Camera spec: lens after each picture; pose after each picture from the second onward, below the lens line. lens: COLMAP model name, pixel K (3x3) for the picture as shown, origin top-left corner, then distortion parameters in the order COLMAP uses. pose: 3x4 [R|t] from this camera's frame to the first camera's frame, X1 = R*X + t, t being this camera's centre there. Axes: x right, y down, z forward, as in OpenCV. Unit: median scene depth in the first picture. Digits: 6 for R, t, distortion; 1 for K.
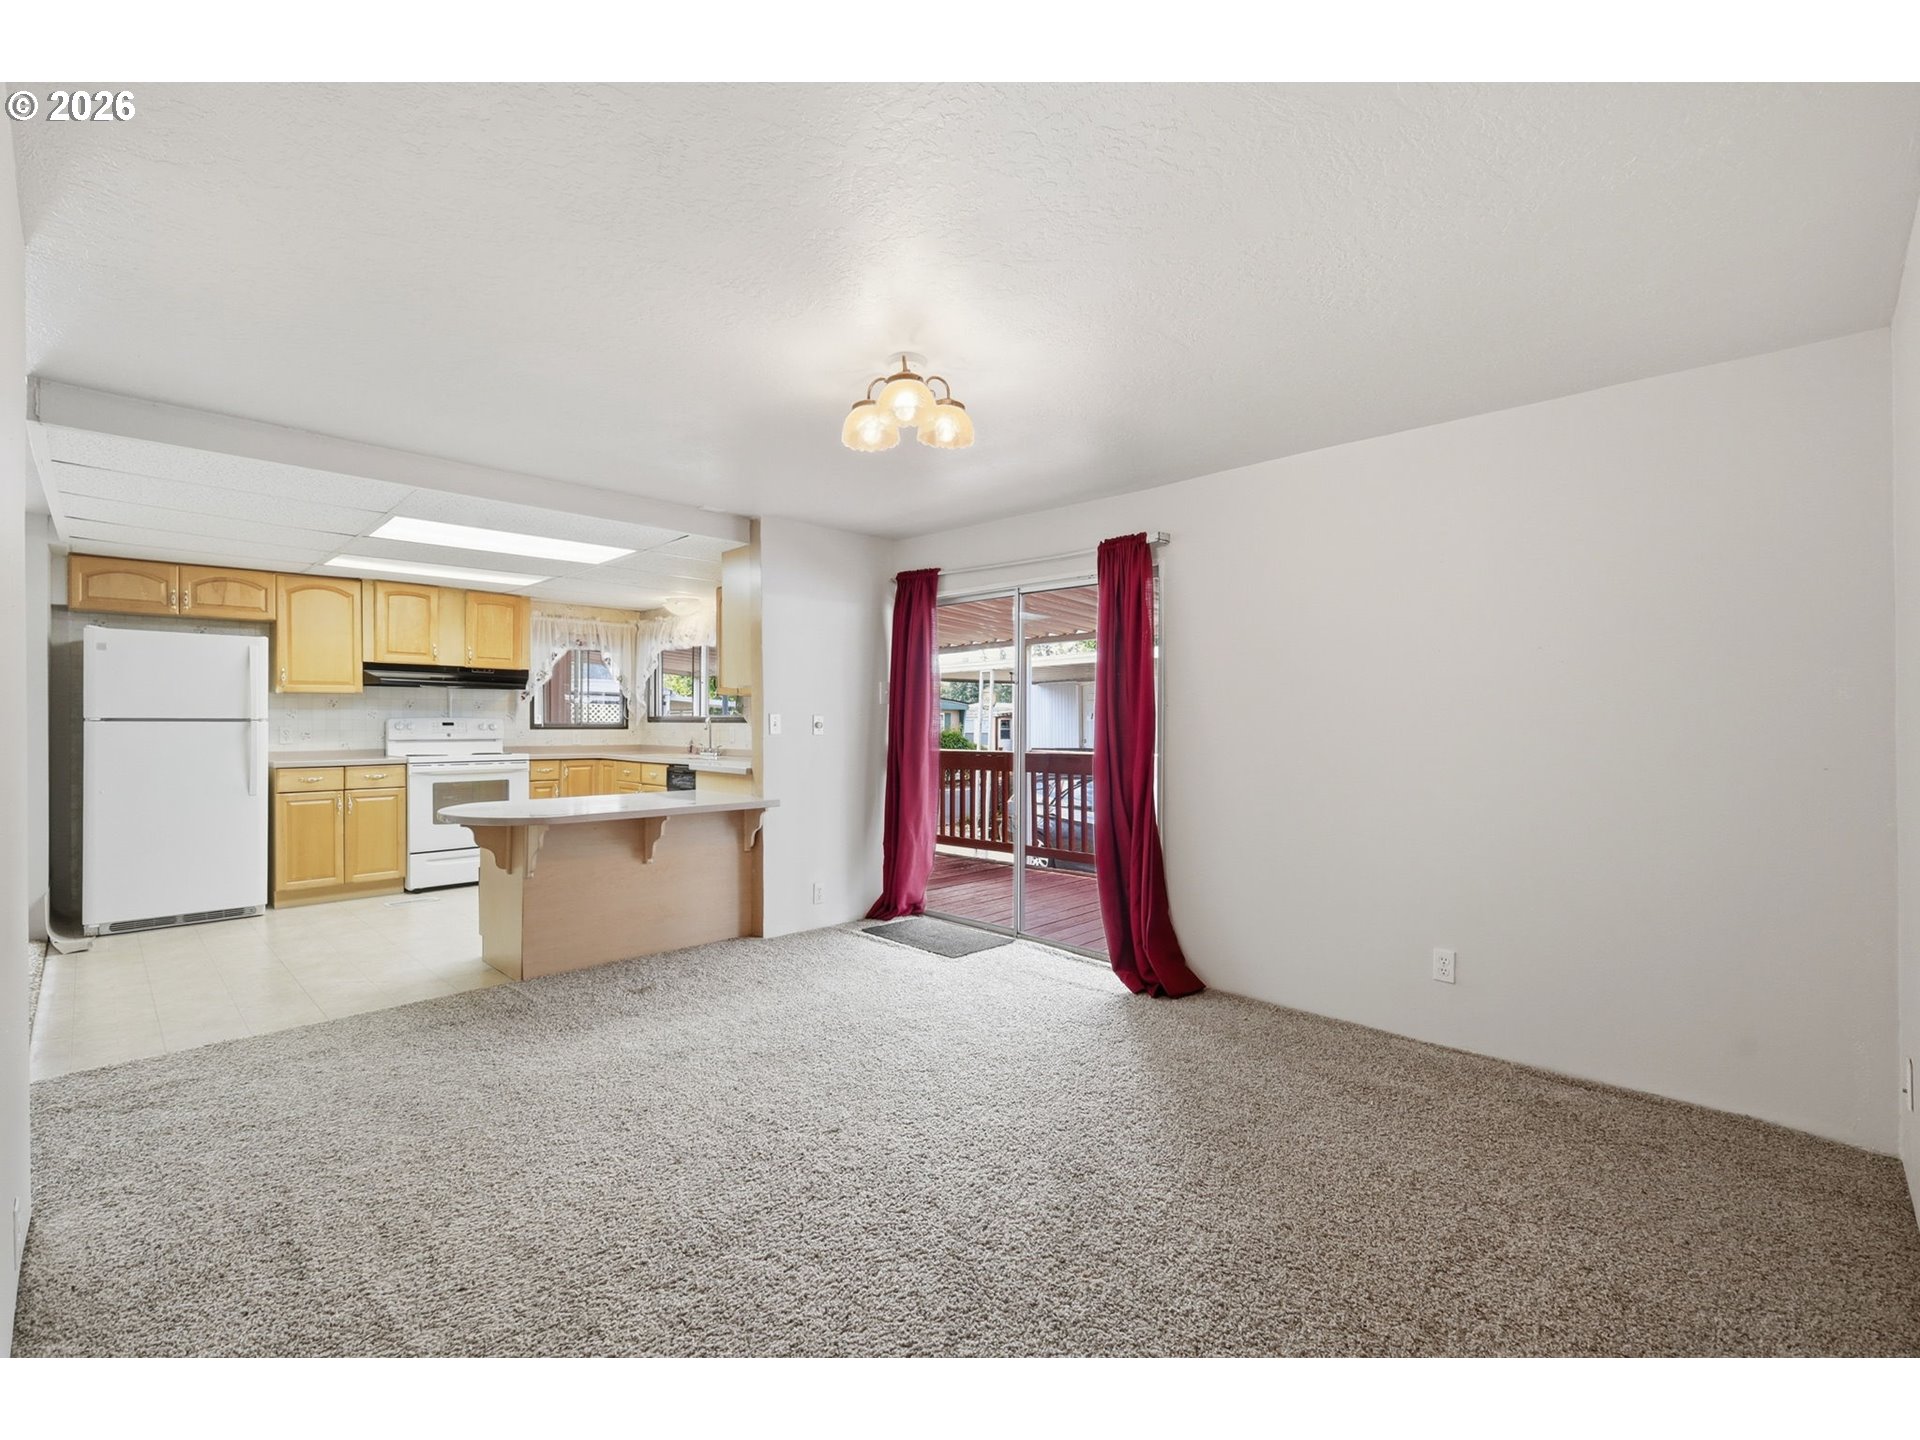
lens RADIAL K [[856.0, 0, 955.2], [0, 856.0, 724.7], [0, 0, 1]] dist [0.011166, -0.000684]
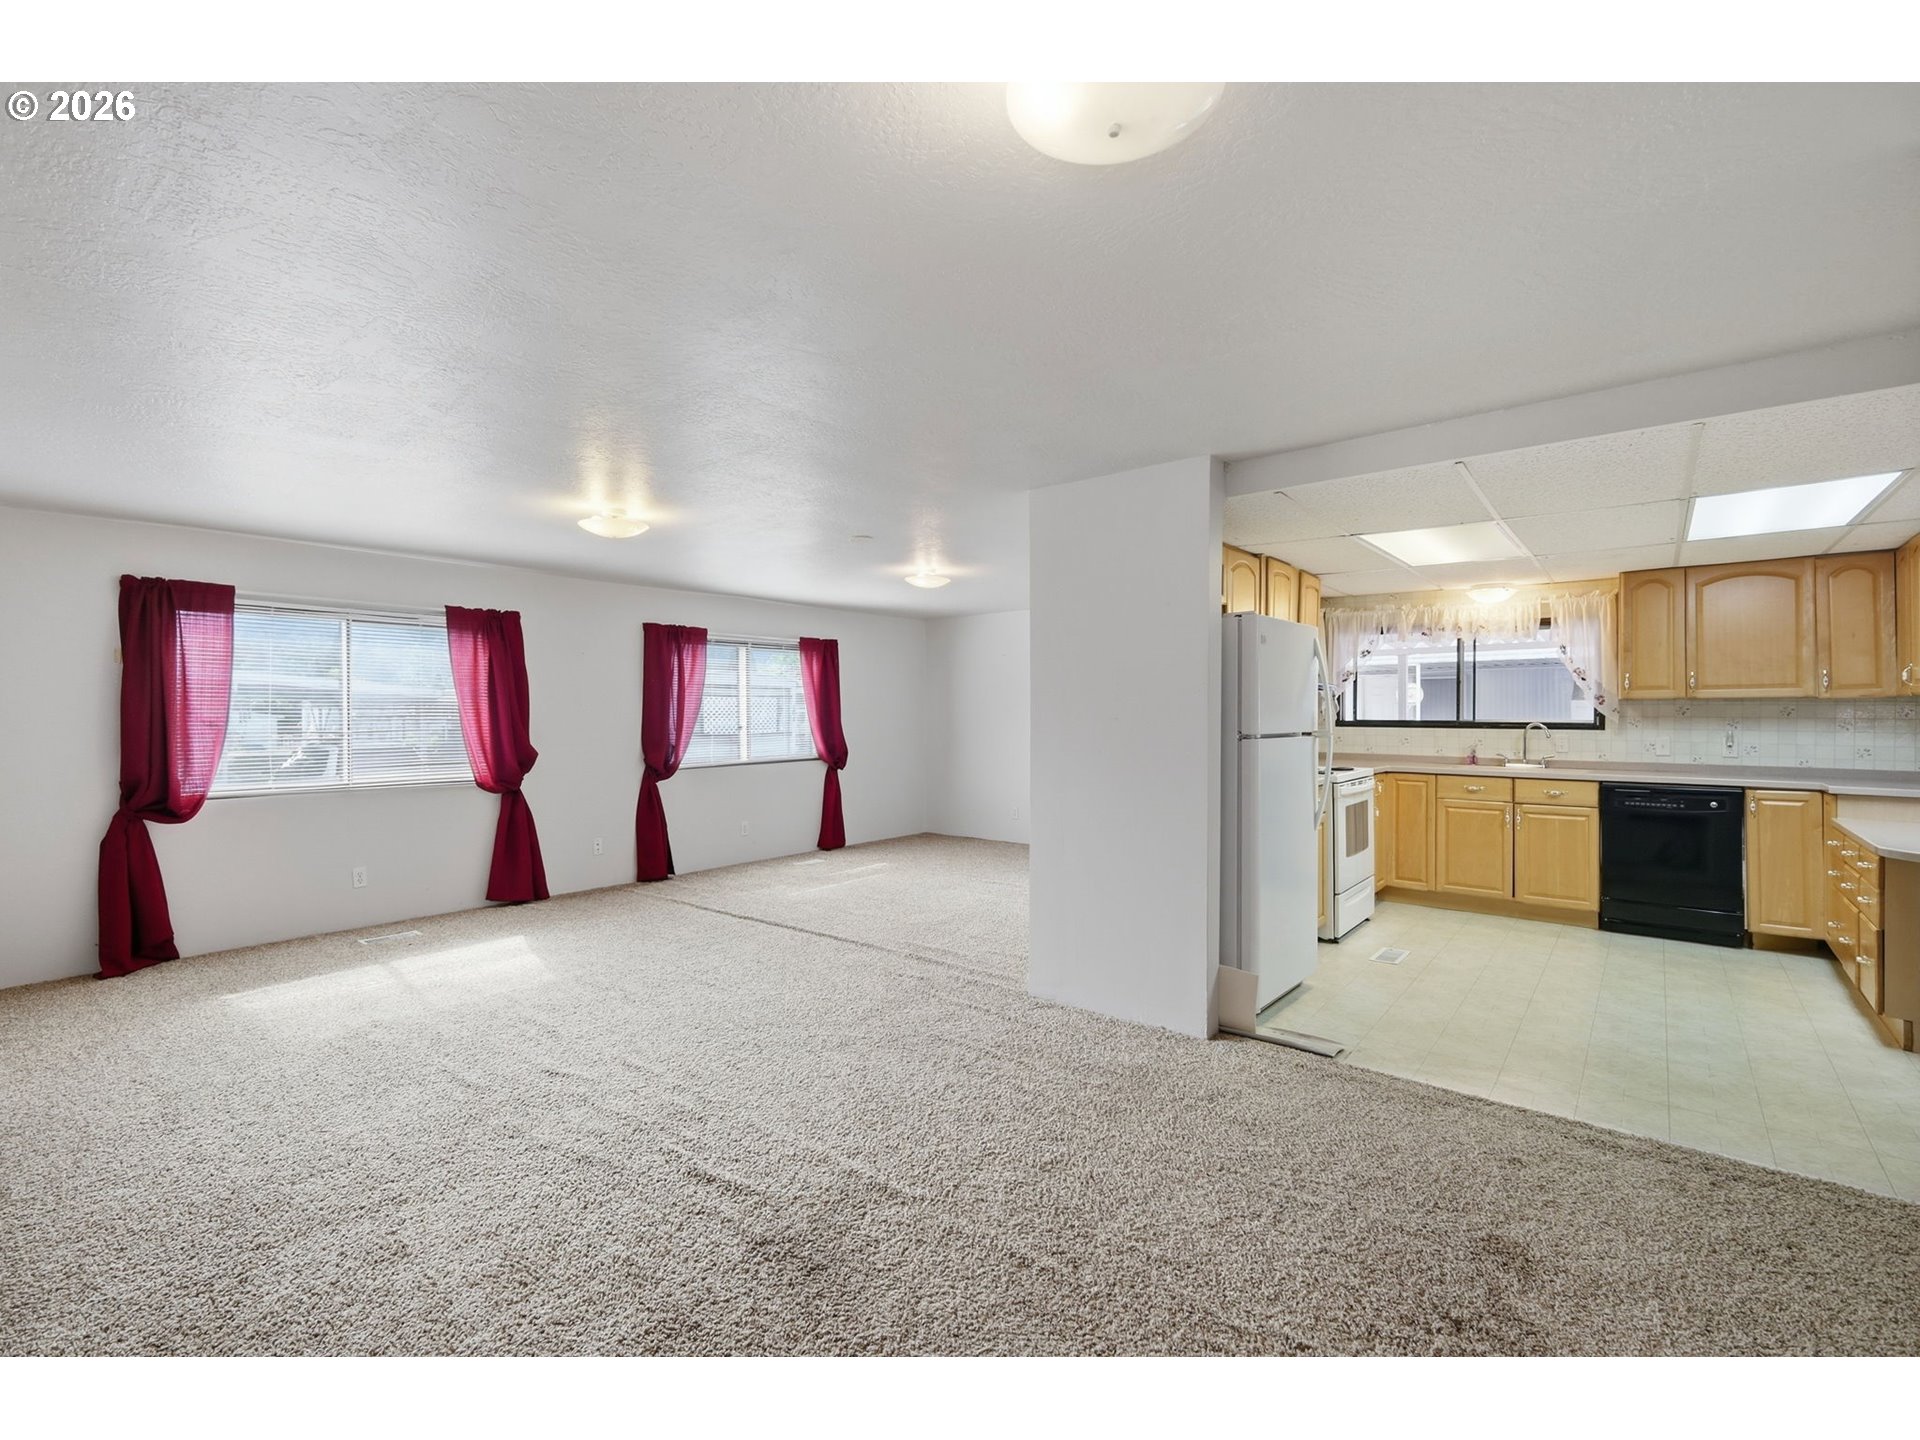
lens RADIAL K [[856.0, 0, 972.9], [0, 856.0, 711.7], [0, 0, 1]] dist [0.011166, -0.000684]
pose [[0.994066, -0.001405, 0.108766, -1.127667], [0.001590, 0.999997, -0.001613, -0.023387], [-0.108764, 0.001776, 0.994066, 0.248995]]
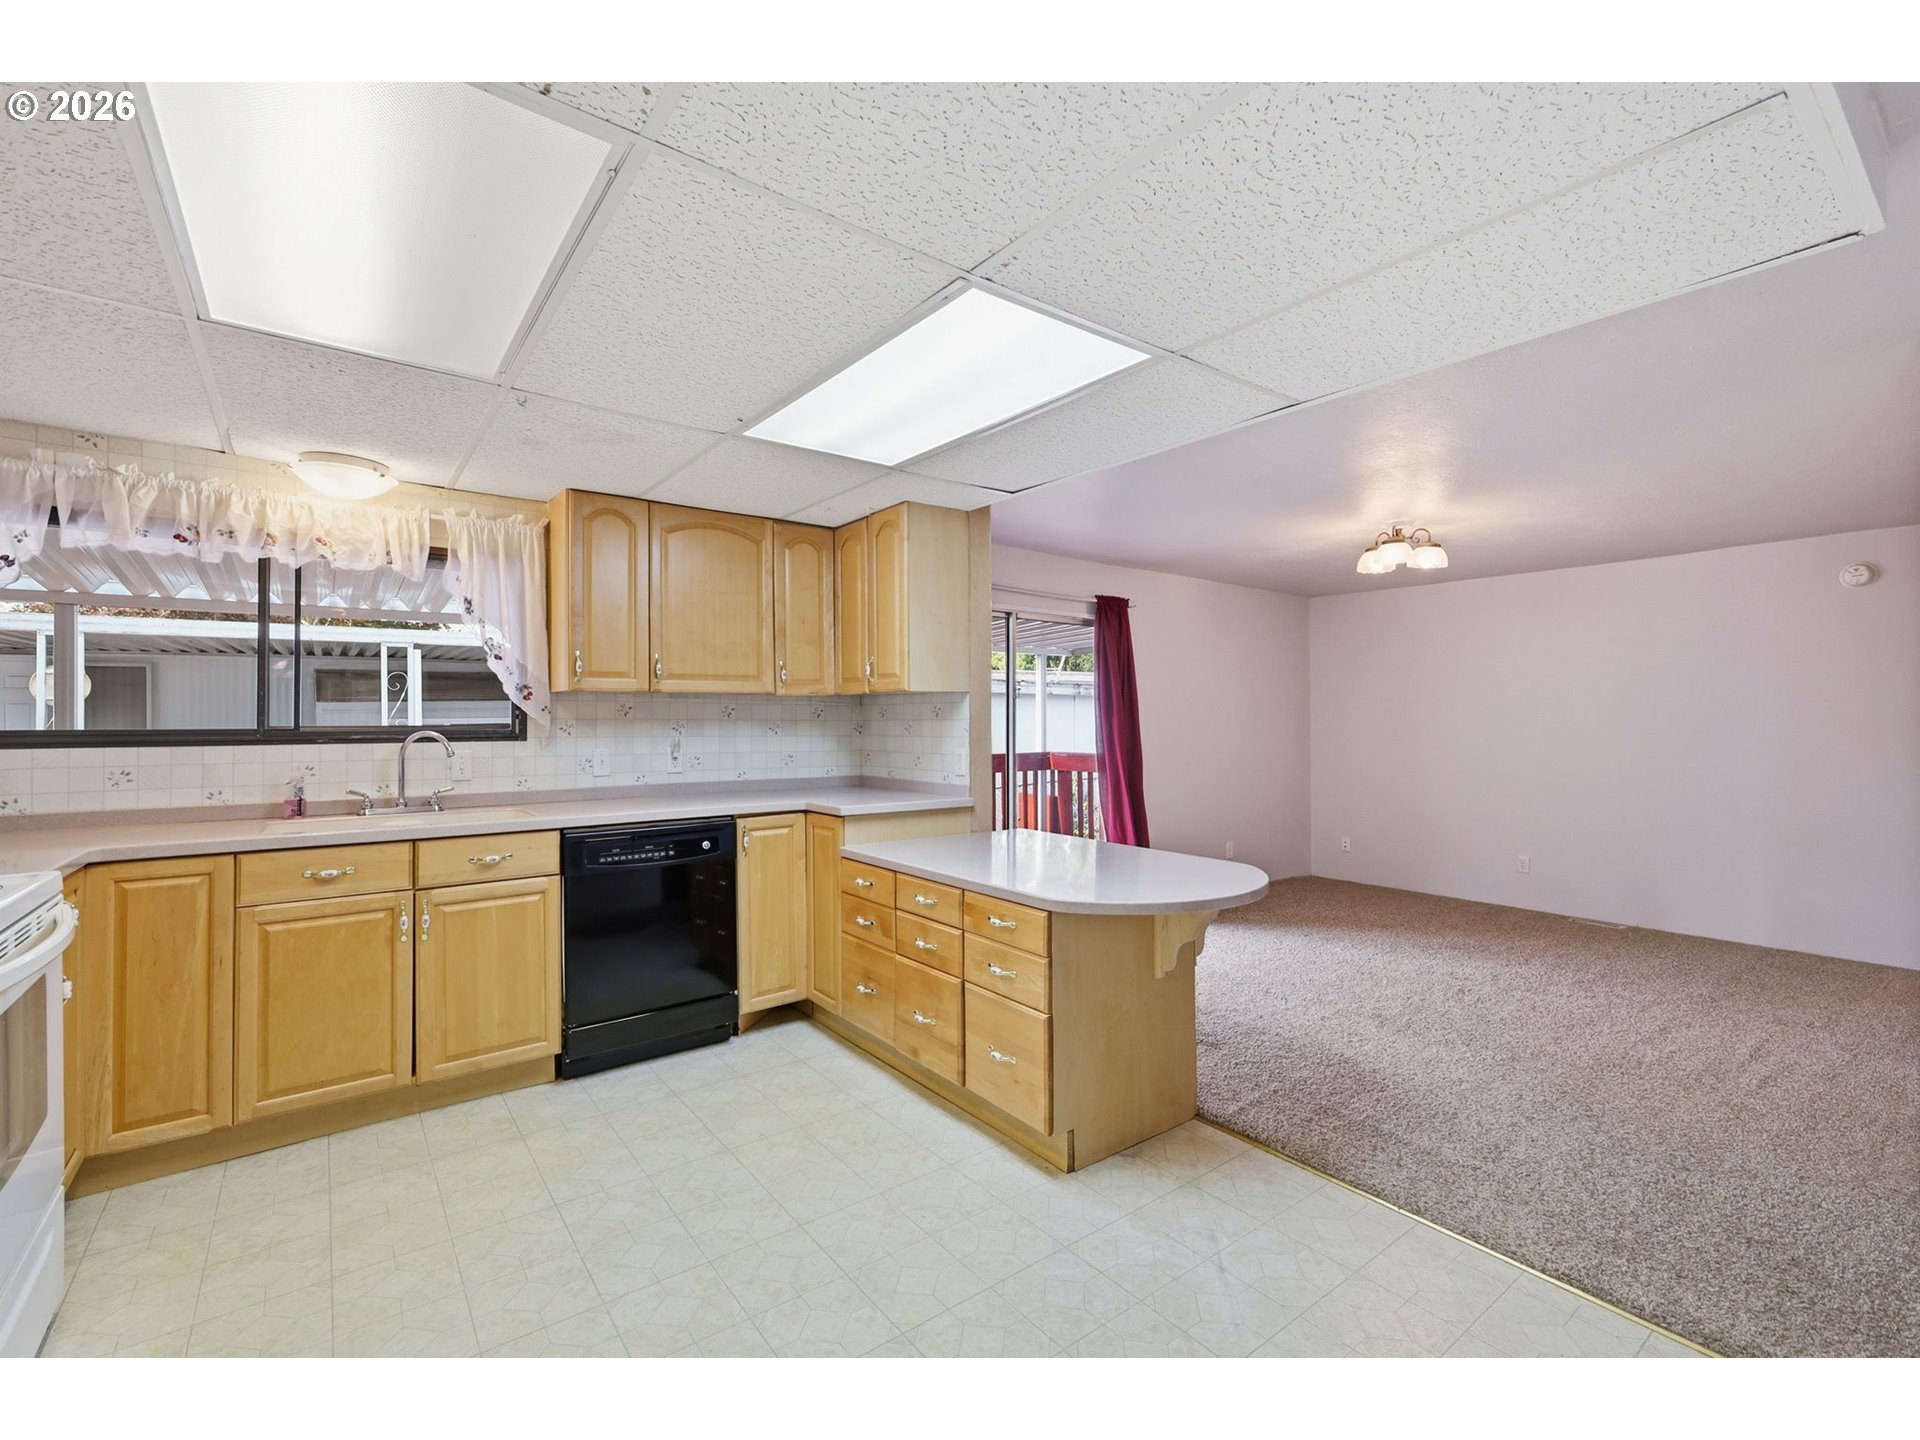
lens RADIAL K [[856.0, 0, 959.3], [0, 856.0, 710.9], [0, 0, 1]] dist [0.011166, -0.000684]
pose [[0.145979, 0.006162, 0.989269, -0.860125], [0.002910, 0.999974, -0.006658, -0.019158], [-0.989283, 0.003850, 0.145957, 0.763352]]
